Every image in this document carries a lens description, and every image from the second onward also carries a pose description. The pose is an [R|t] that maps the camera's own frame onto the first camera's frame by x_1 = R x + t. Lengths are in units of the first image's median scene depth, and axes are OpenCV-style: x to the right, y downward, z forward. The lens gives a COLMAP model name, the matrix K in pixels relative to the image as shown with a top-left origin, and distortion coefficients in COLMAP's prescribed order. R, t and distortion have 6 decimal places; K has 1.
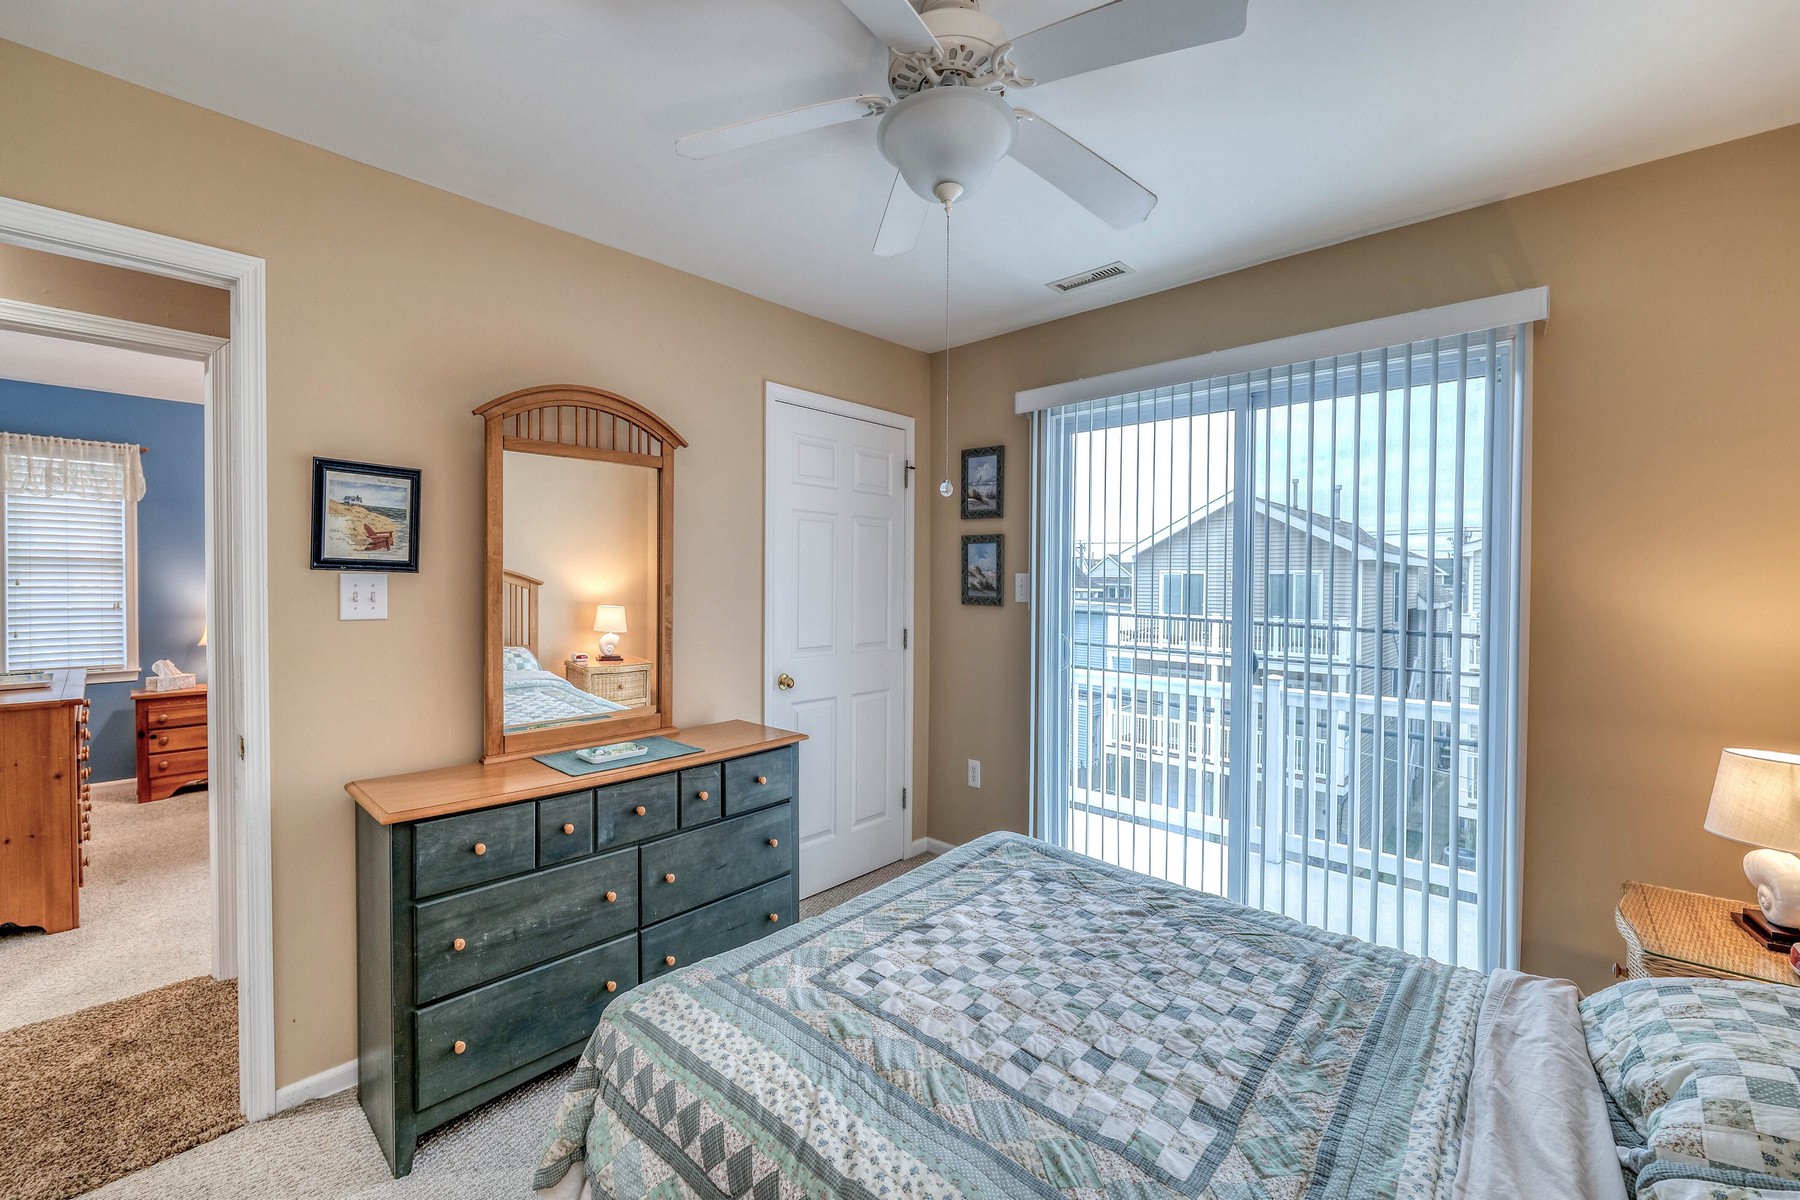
lens RADIAL K [[730.2, 0, 893.6], [0, 730.2, 595.5], [0, 0, 1]] dist [-0.013947, 0.001501]
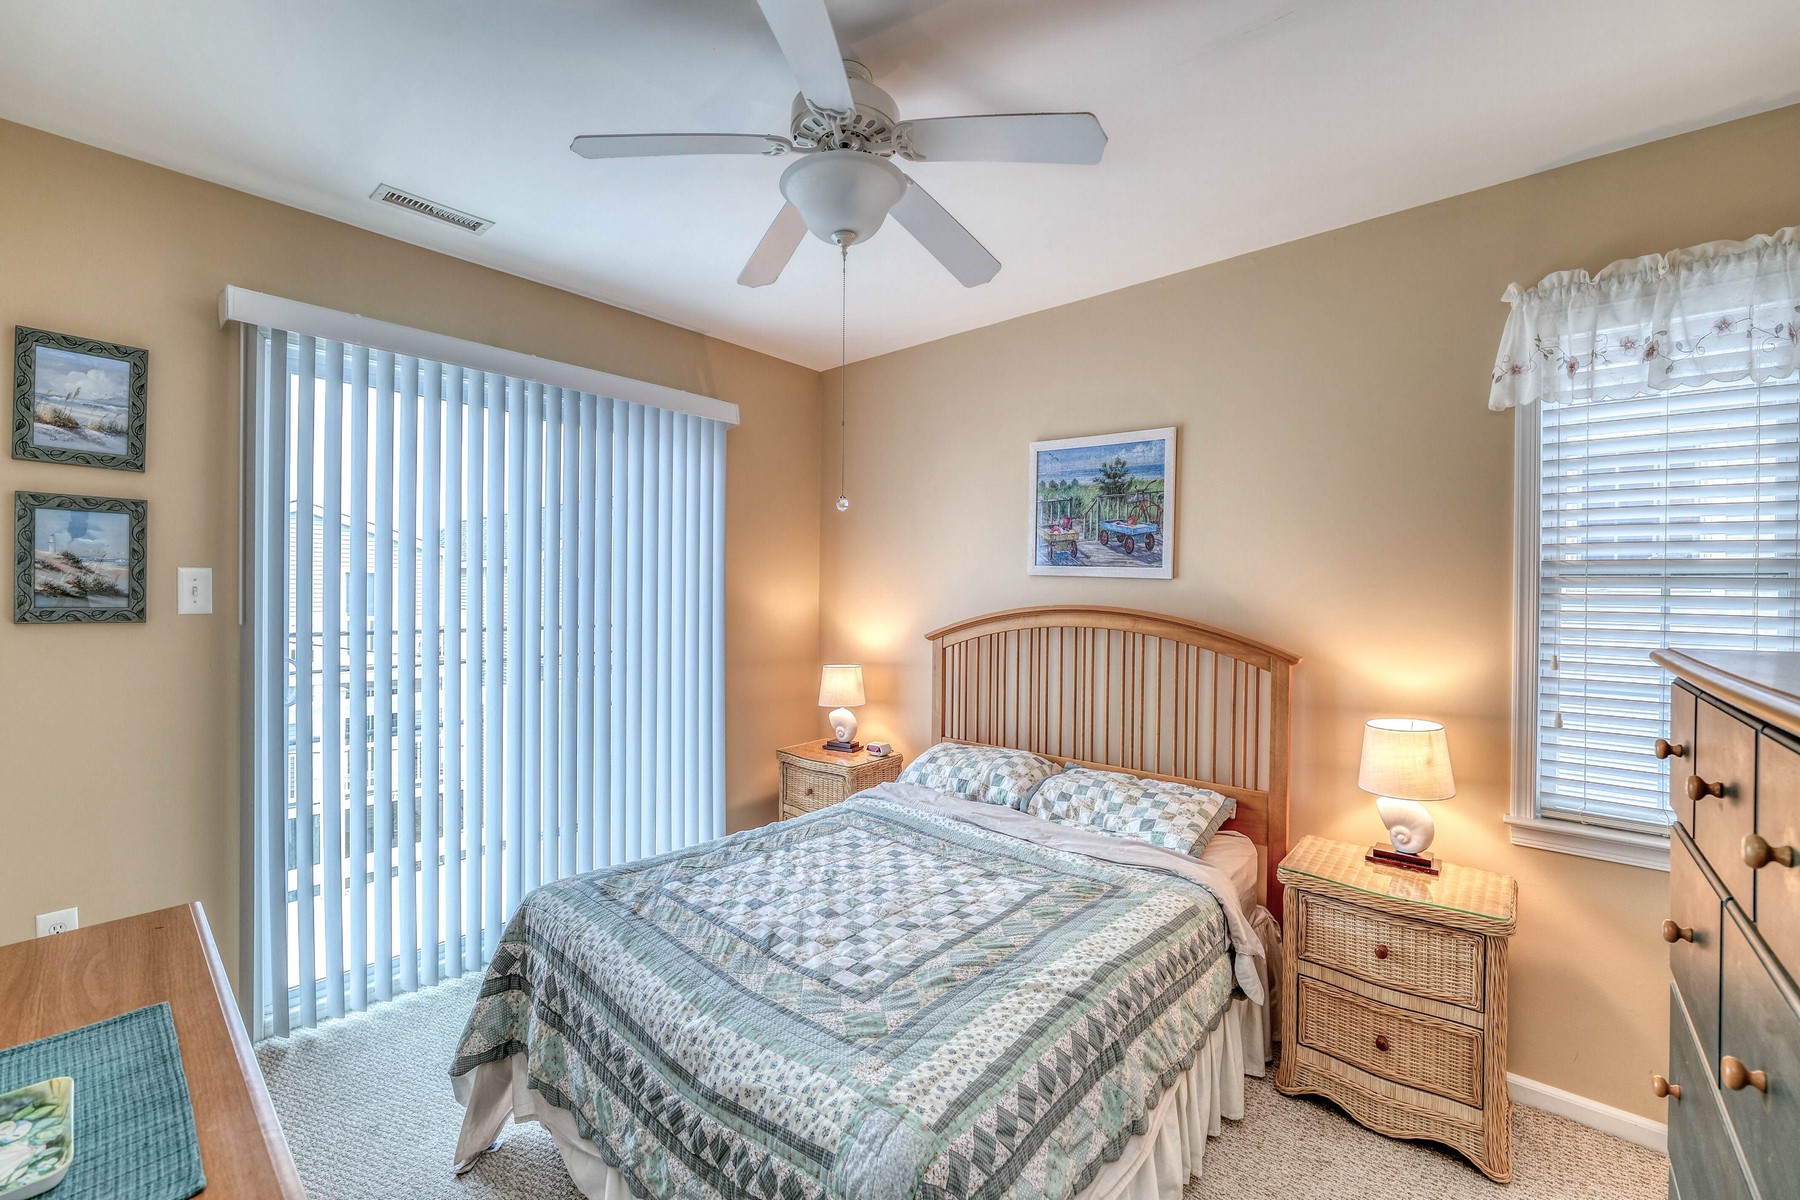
lens RADIAL K [[730.2, 0, 886.6], [0, 730.2, 595.1], [0, 0, 1]] dist [-0.013947, 0.001501]
pose [[-0.027849, -0.013623, 0.999519, -0.957143], [0.008630, 0.999867, 0.013869, -0.021850], [-0.999575, 0.009012, -0.027727, 0.884652]]
